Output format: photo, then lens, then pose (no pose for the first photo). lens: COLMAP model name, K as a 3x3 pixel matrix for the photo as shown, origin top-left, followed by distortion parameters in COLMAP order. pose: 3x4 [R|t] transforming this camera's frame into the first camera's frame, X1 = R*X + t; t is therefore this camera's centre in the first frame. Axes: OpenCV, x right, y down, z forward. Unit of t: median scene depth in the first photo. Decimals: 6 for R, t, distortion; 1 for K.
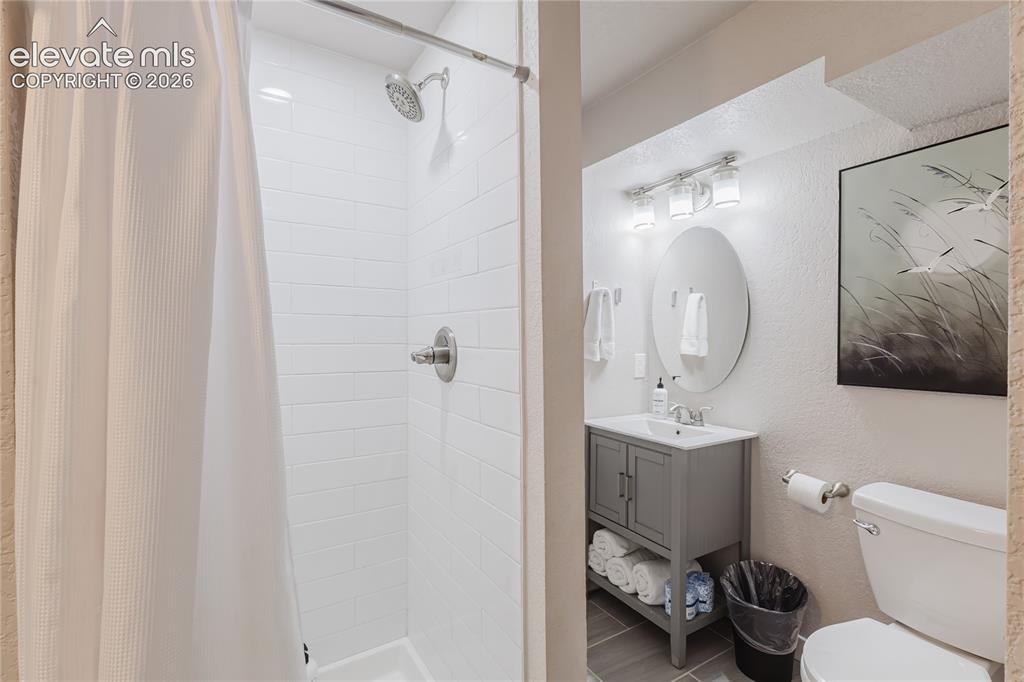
lens RADIAL K [[468.9, 0, 517.0], [0, 468.9, 338.7], [0, 0, 1]] dist [-0.000335, 0.001954]
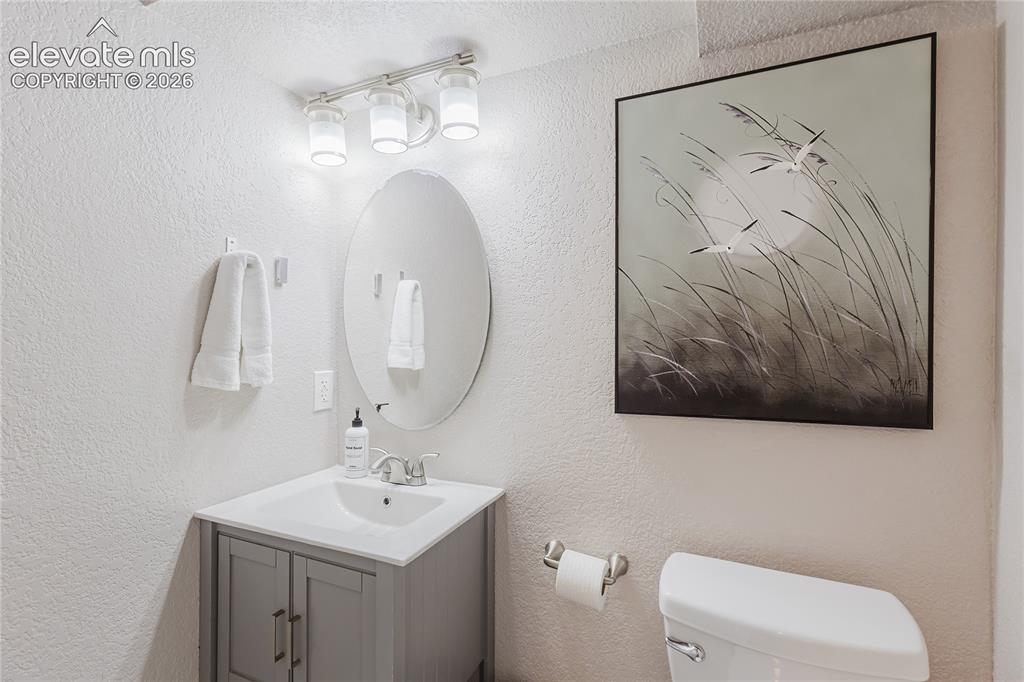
lens RADIAL K [[468.9, 0, 508.9], [0, 468.9, 343.4], [0, 0, 1]] dist [-0.000335, 0.001954]
pose [[0.827366, -0.006723, 0.561623, 0.149336], [0.004623, 0.999976, 0.005159, -0.006867], [-0.561644, -0.001672, 0.827377, 0.451408]]
